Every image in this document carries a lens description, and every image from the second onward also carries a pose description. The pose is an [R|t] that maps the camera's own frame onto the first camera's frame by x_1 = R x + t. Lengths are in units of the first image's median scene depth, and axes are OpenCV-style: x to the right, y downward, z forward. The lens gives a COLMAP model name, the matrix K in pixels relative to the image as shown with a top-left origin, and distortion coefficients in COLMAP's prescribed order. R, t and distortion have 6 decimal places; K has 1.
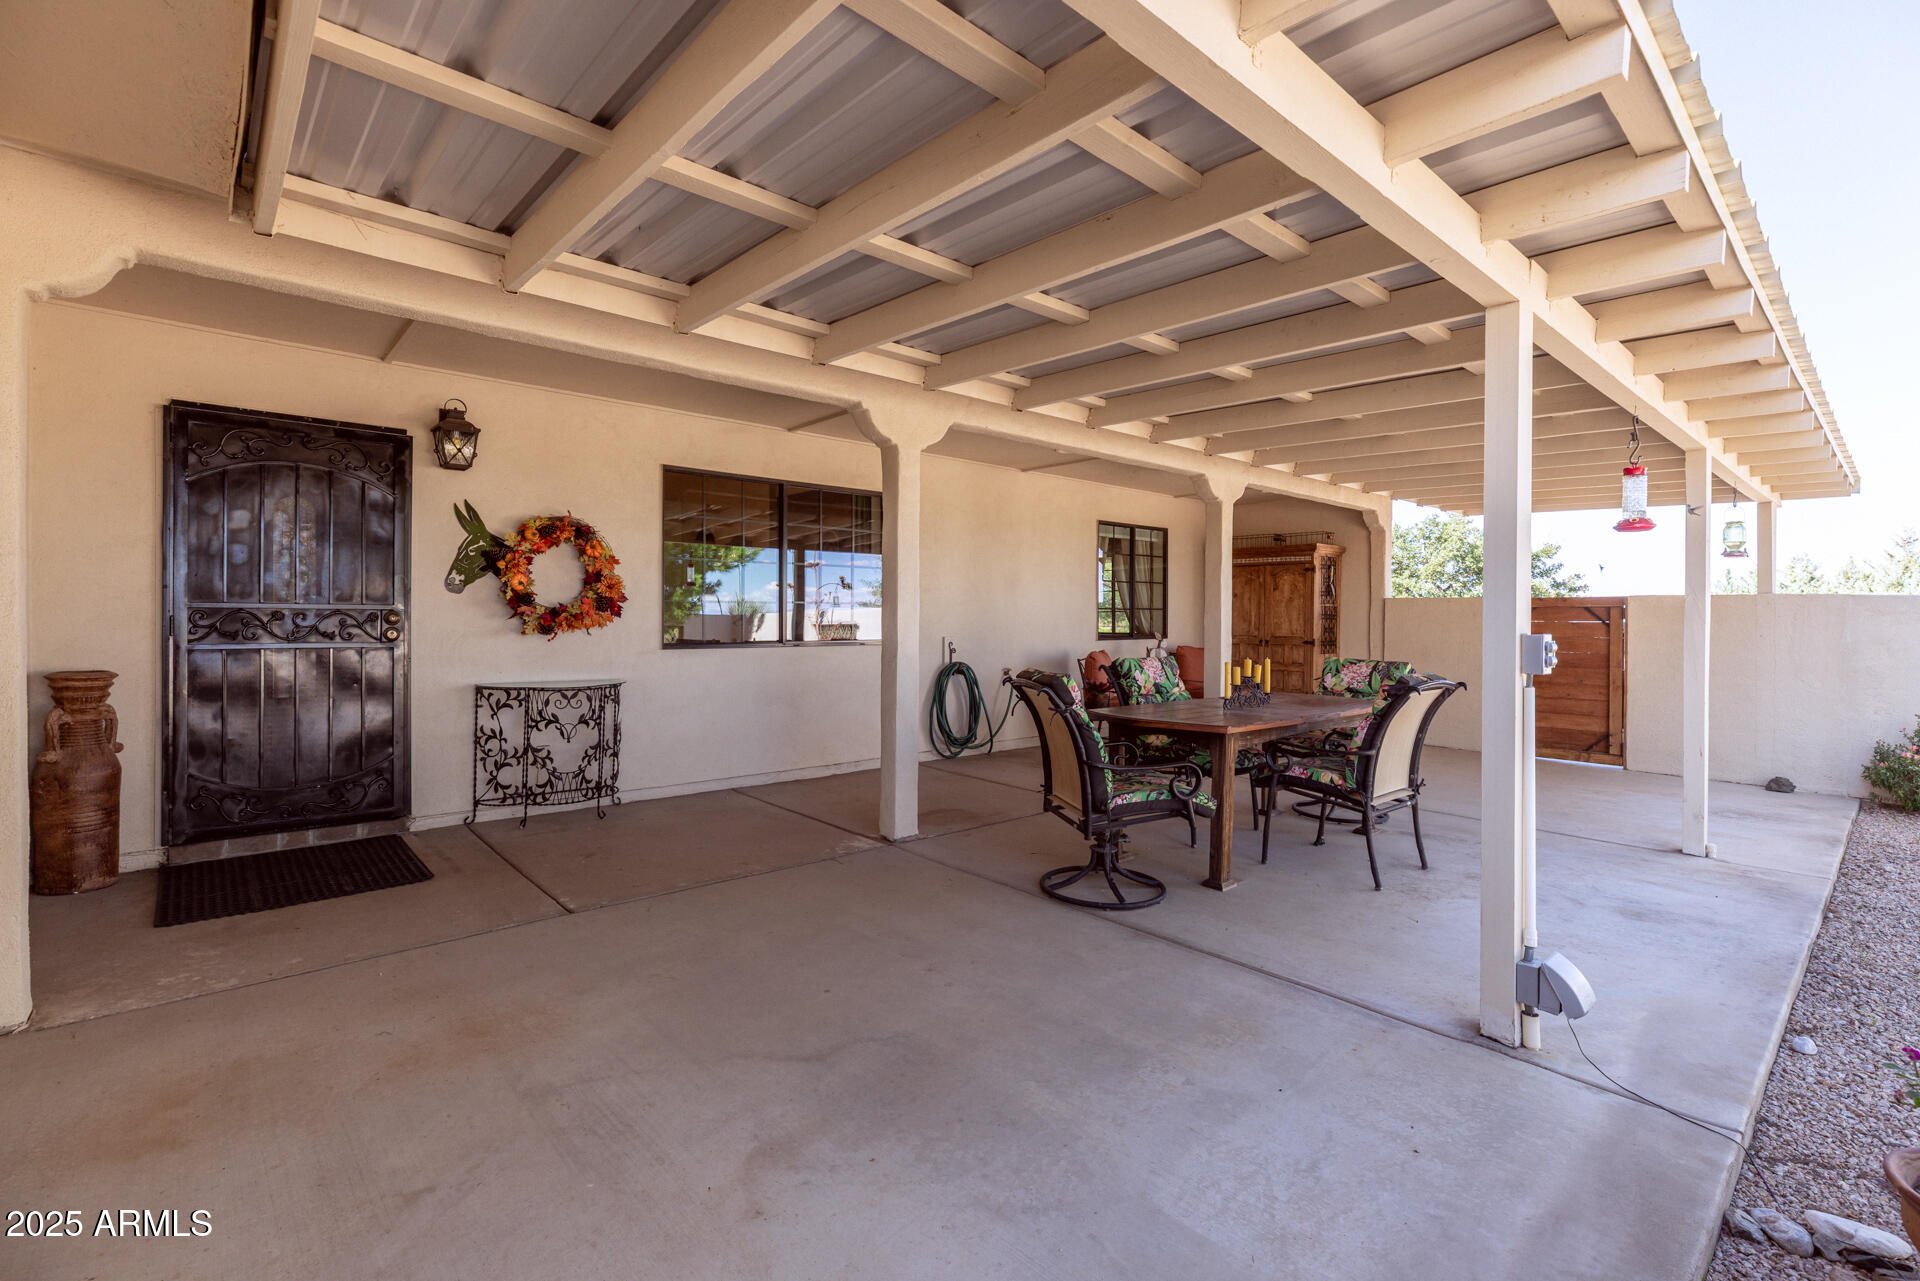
lens RADIAL K [[865.6, 0, 964.5], [0, 865.6, 641.5], [0, 0, 1]] dist [-0.001252, 0.000061]
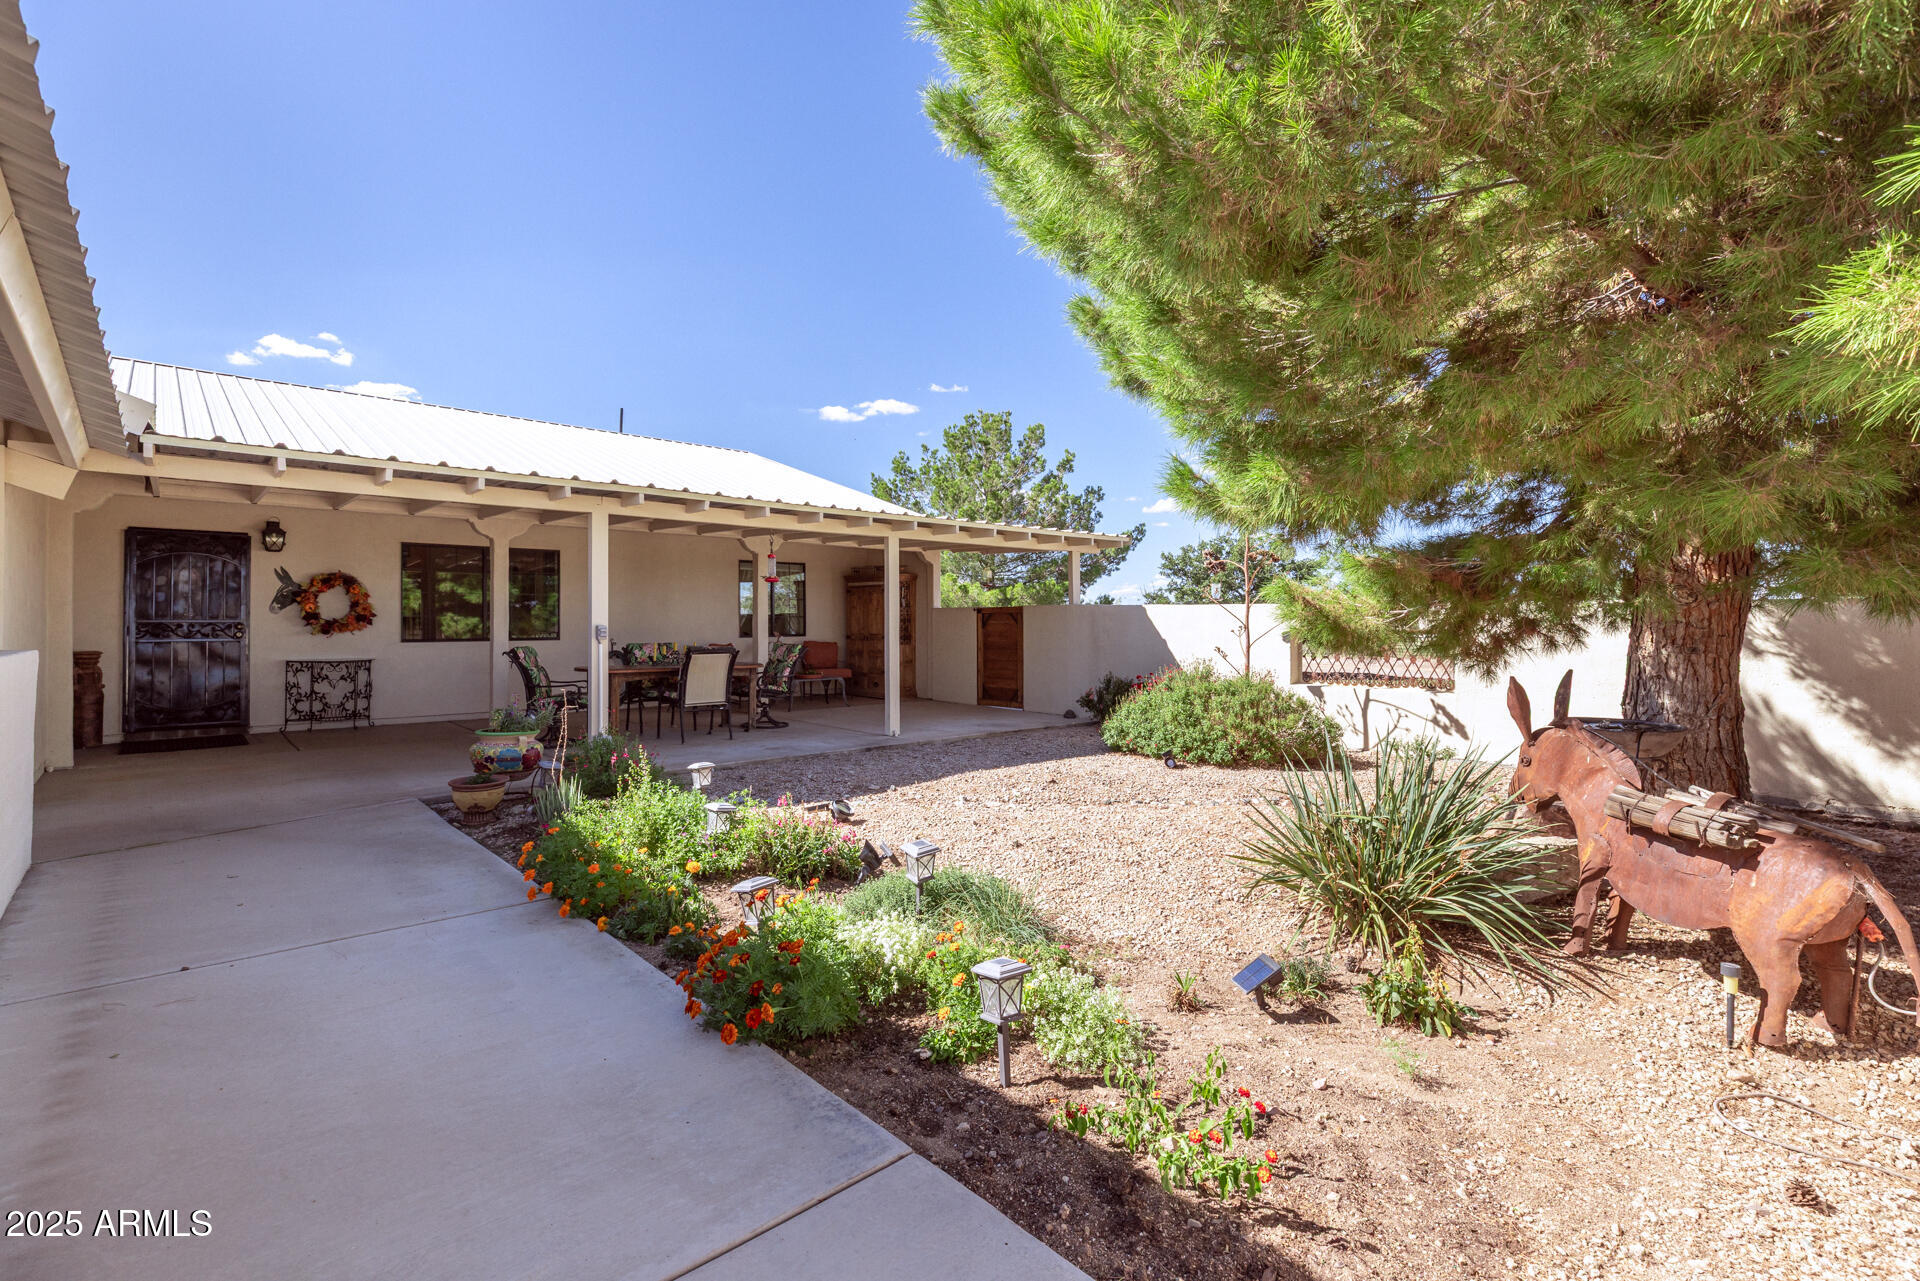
lens RADIAL K [[865.6, 0, 956.3], [0, 865.6, 631.3], [0, 0, 1]] dist [-0.001252, 0.000061]
pose [[0.999914, -0.011775, -0.005855, 0.984220], [0.011659, 0.999742, -0.019508, 0.041417], [0.006083, 0.019438, 0.999793, -0.969497]]
